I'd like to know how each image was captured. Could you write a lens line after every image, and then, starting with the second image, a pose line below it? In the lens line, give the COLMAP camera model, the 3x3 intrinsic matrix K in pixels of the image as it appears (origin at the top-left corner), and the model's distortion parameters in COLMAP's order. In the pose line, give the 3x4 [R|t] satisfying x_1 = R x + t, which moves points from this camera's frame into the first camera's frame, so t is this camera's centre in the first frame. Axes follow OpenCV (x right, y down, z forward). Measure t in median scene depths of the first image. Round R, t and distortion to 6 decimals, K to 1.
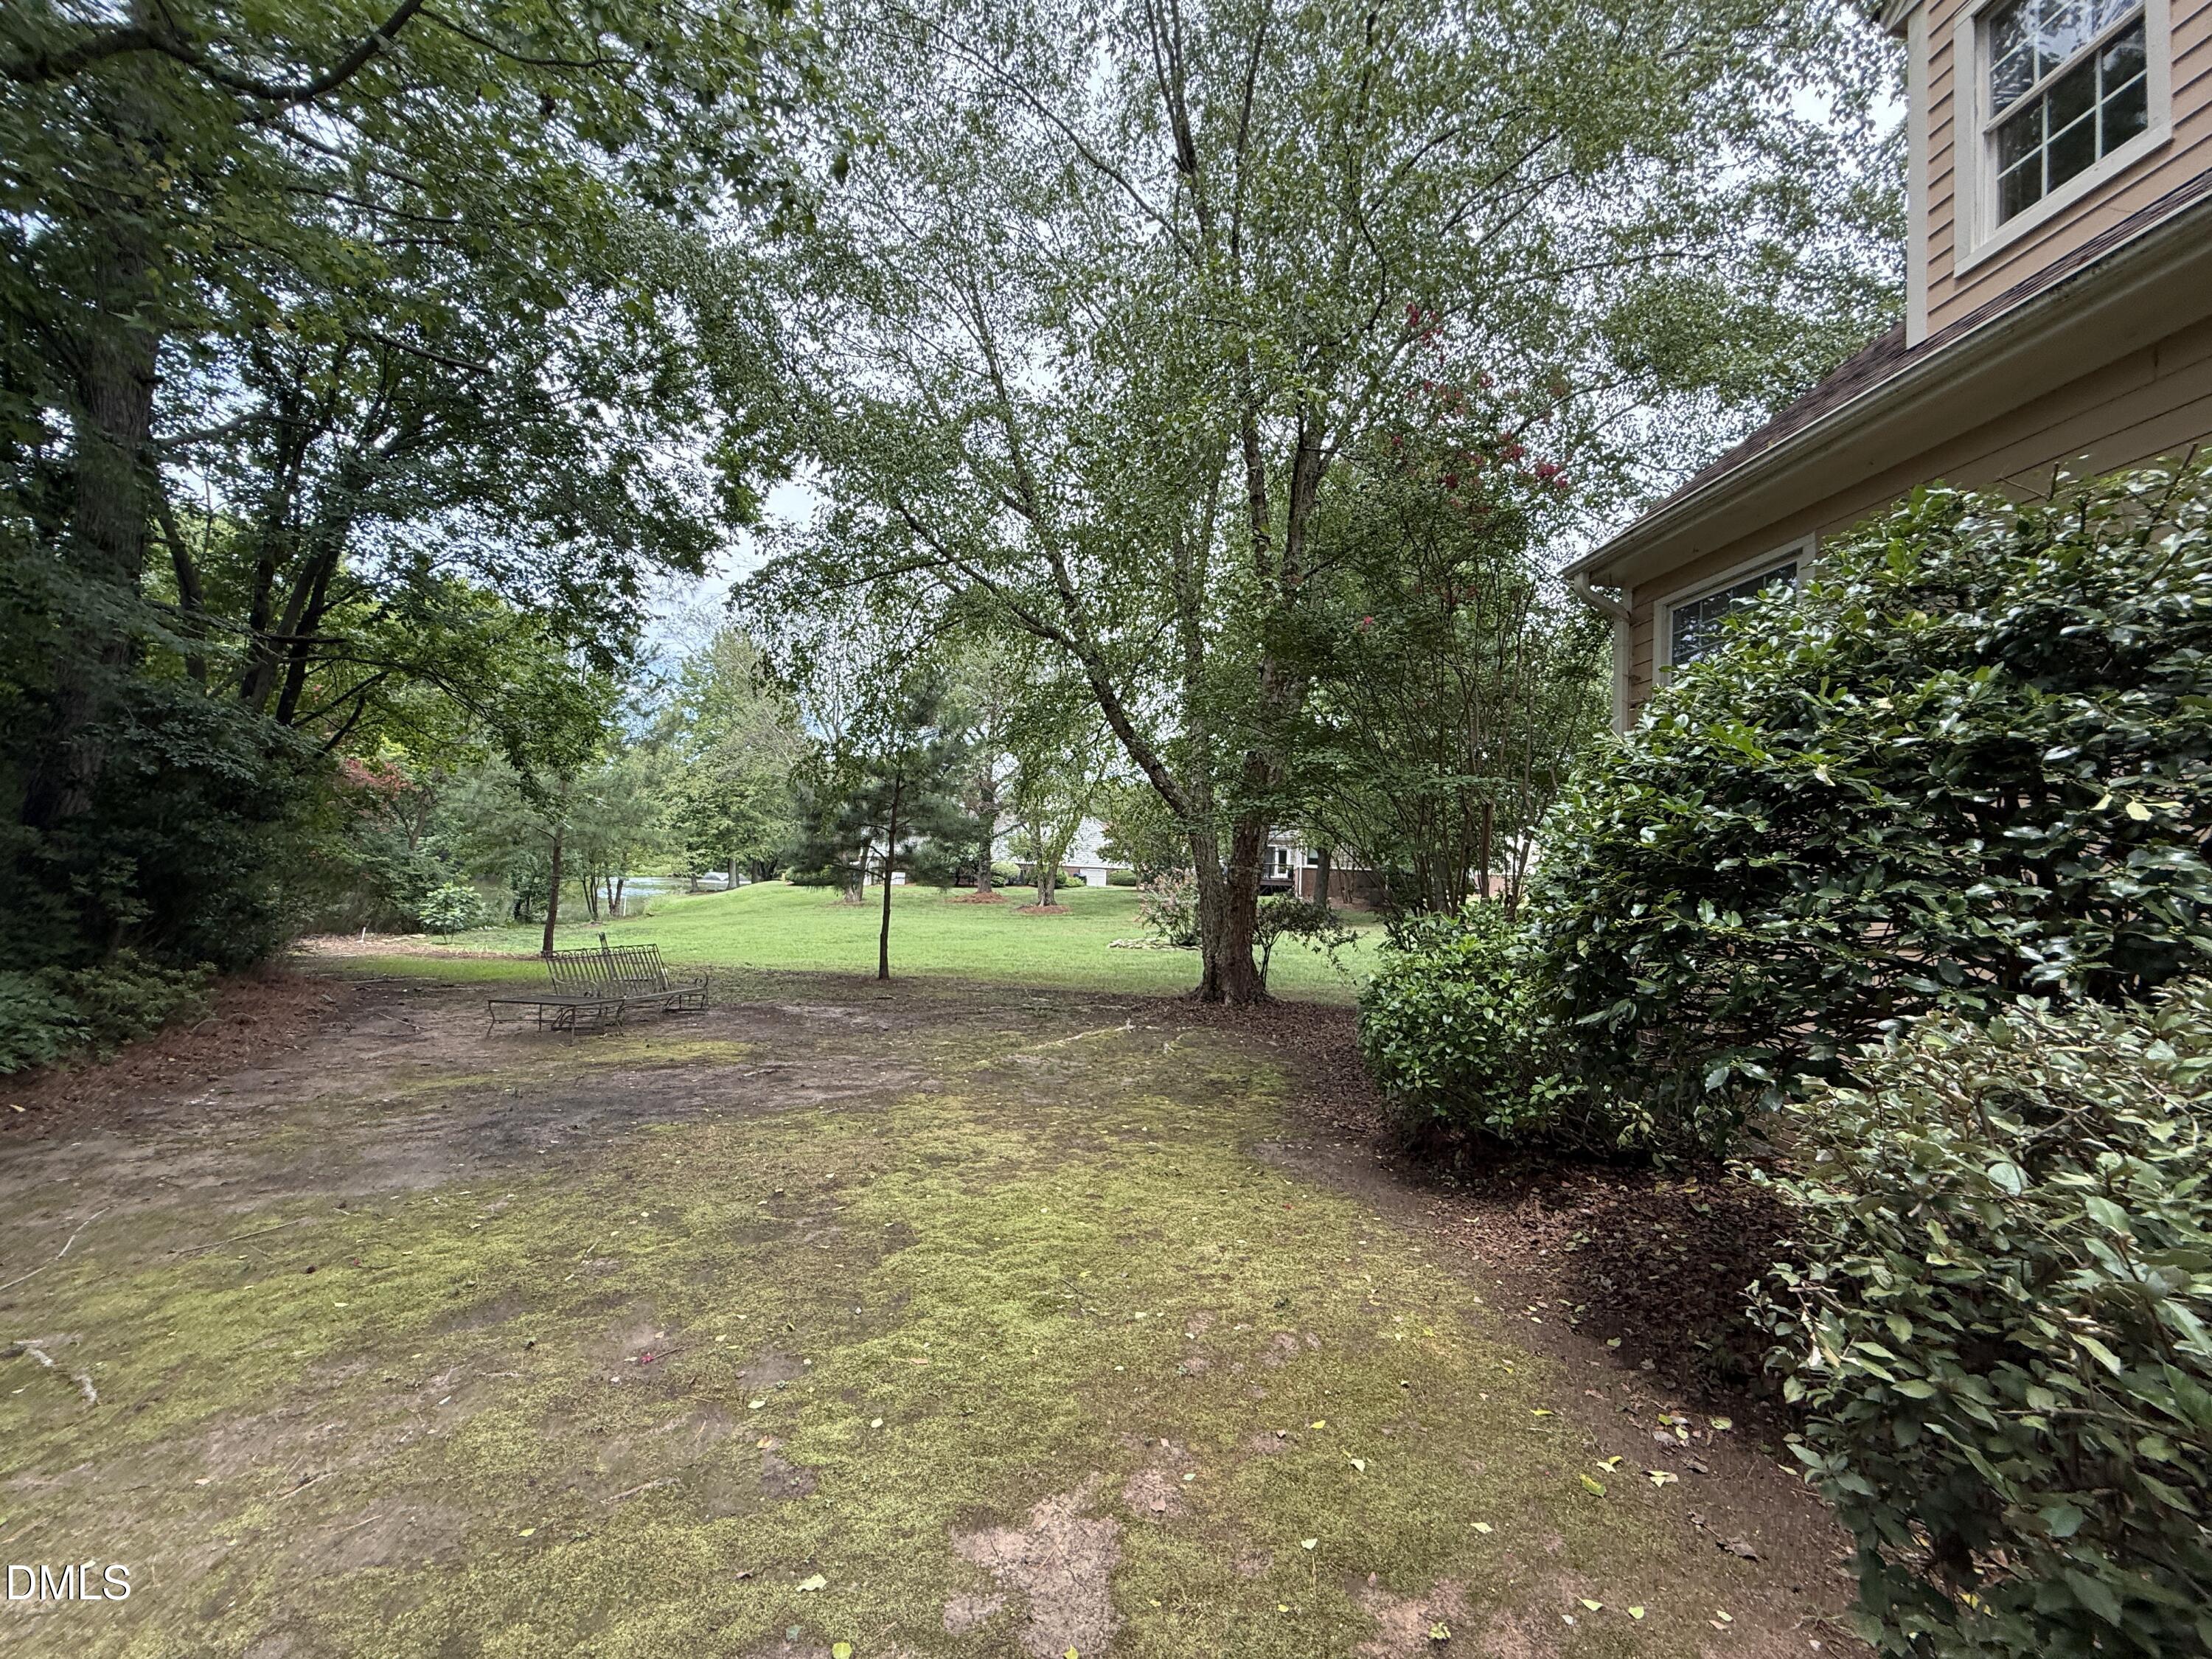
lens RADIAL K [[886.1, 0, 1101.2], [0, 886.1, 834.4], [0, 0, 1]] dist [0.000105, 0.000798]
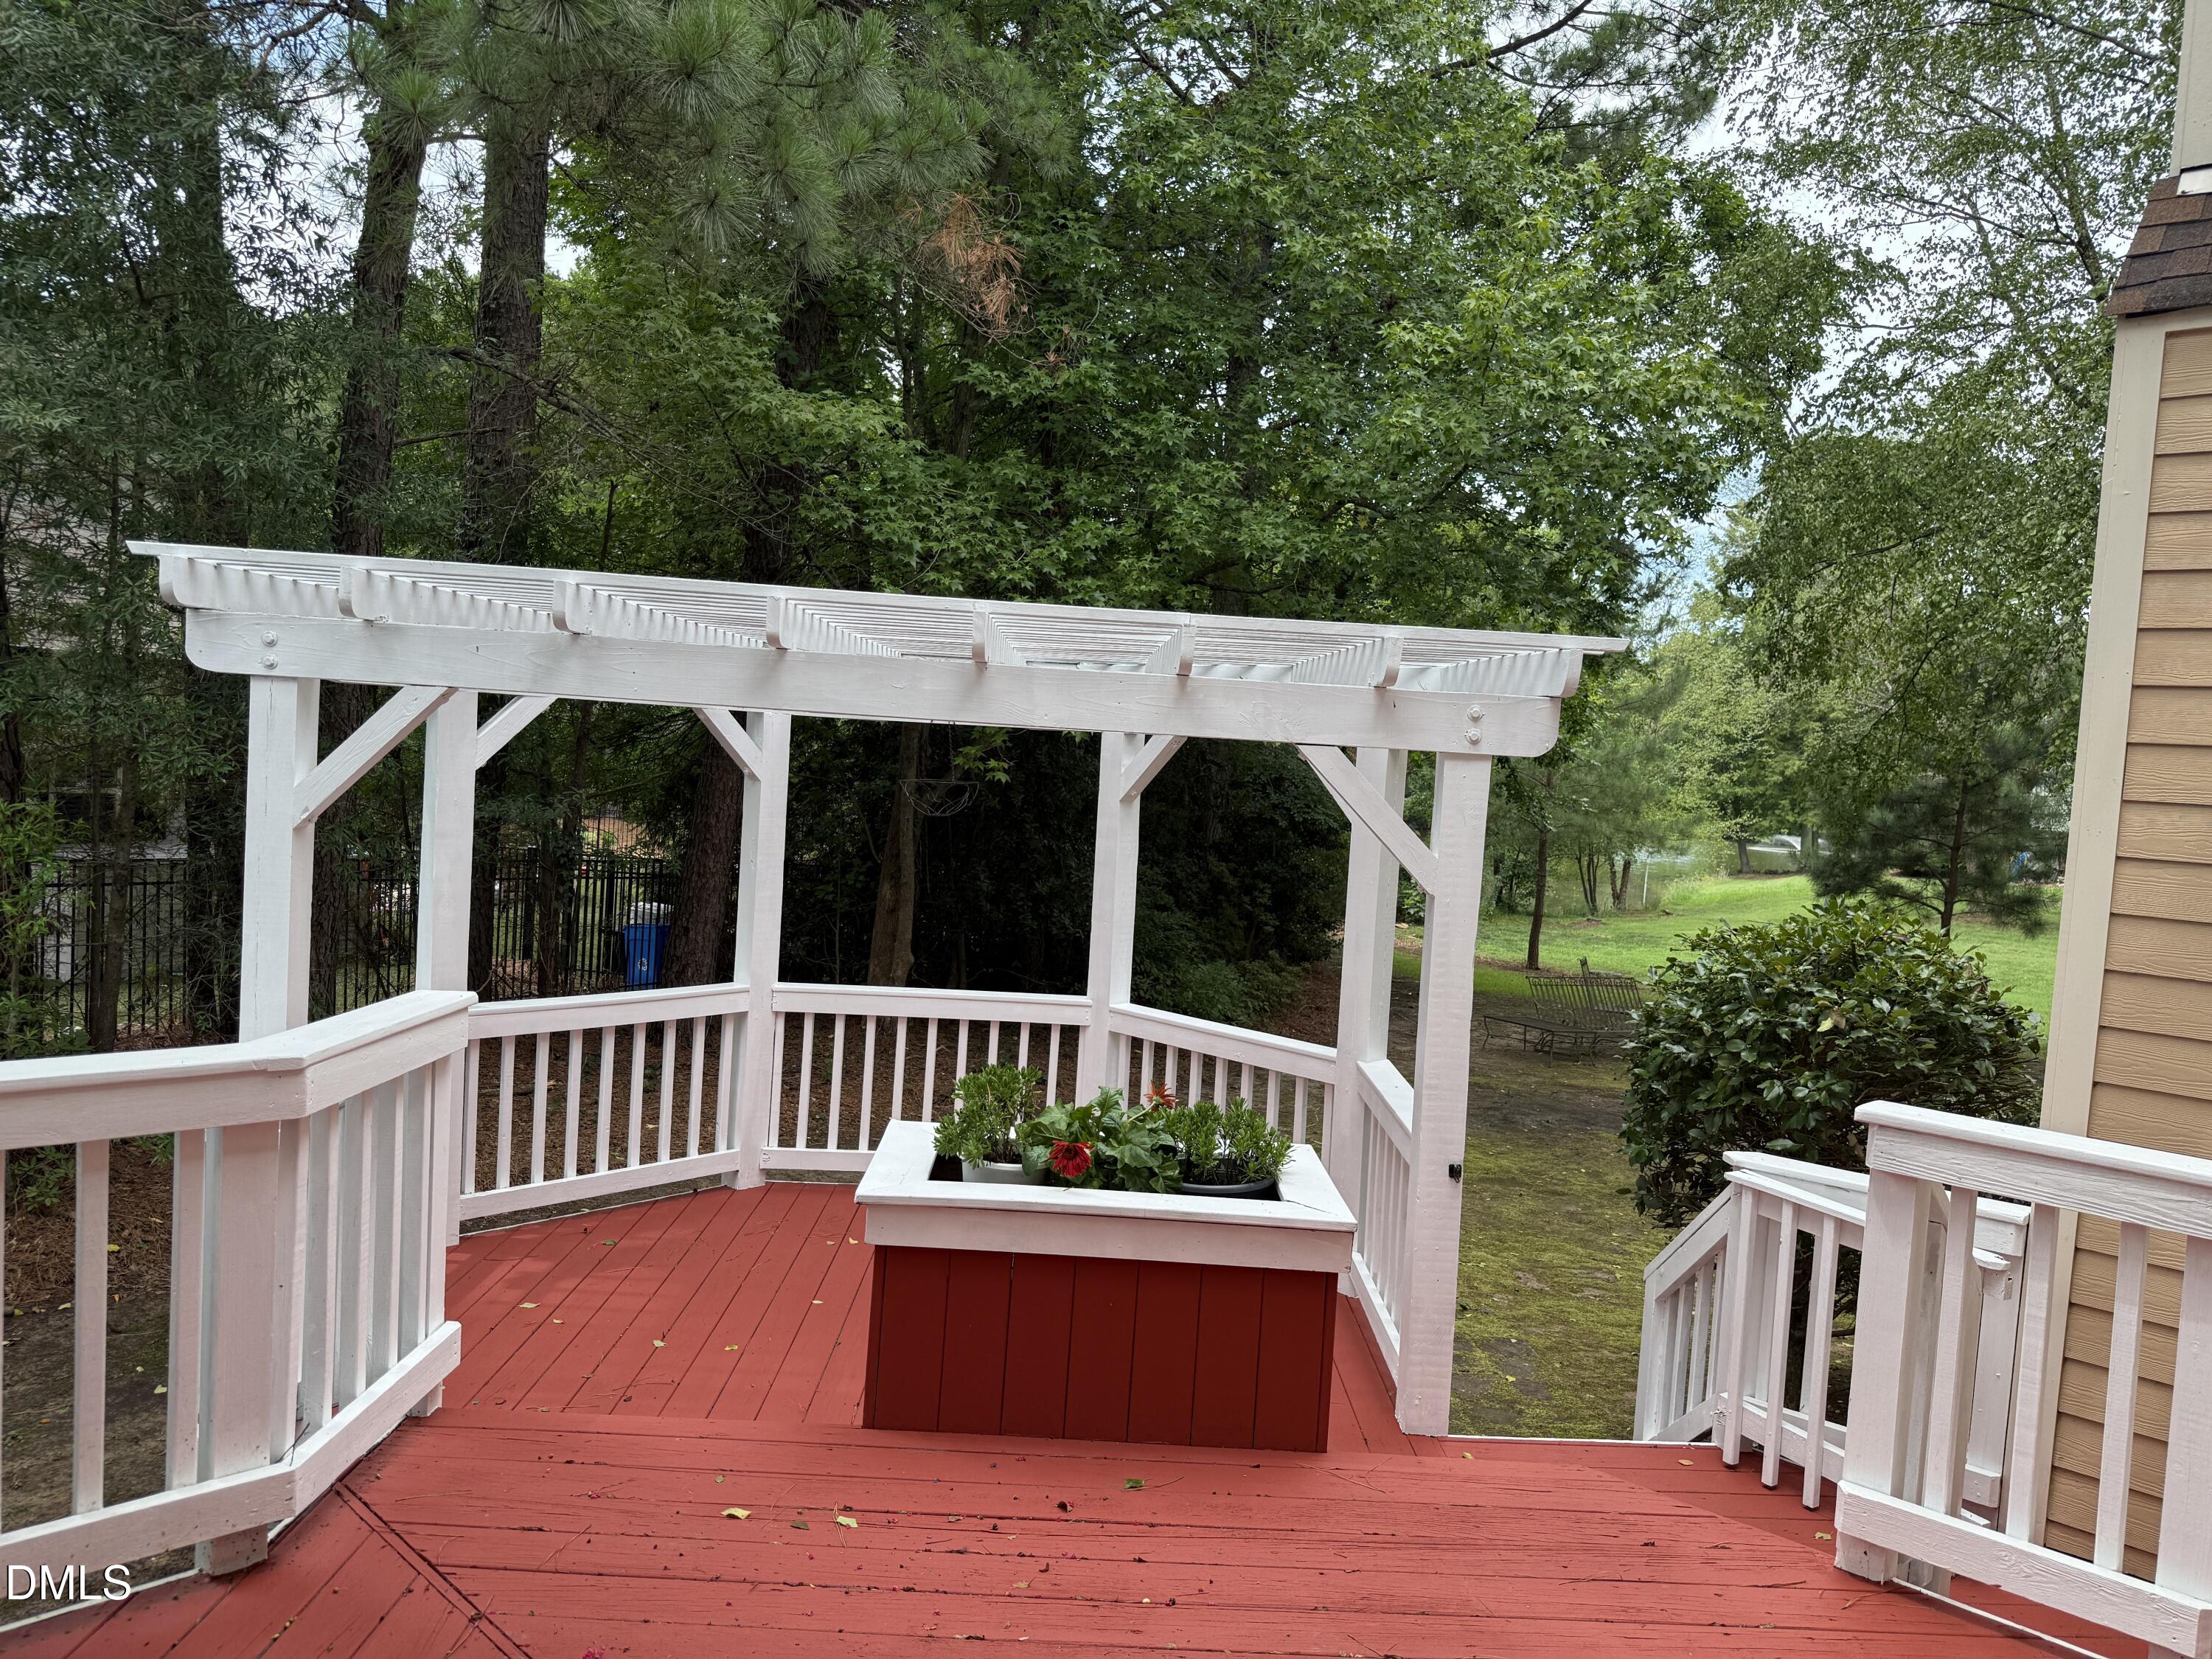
lens RADIAL K [[1545.7, 0, 1103.3], [0, 1545.7, 835.4], [0, 0, 1]] dist [-0.000120, -0.000740]
pose [[0.673512, 0.036254, -0.738287, 0.146284], [-0.001909, 0.998878, 0.047309, -0.046311], [0.739174, -0.030454, 0.672826, -0.232216]]
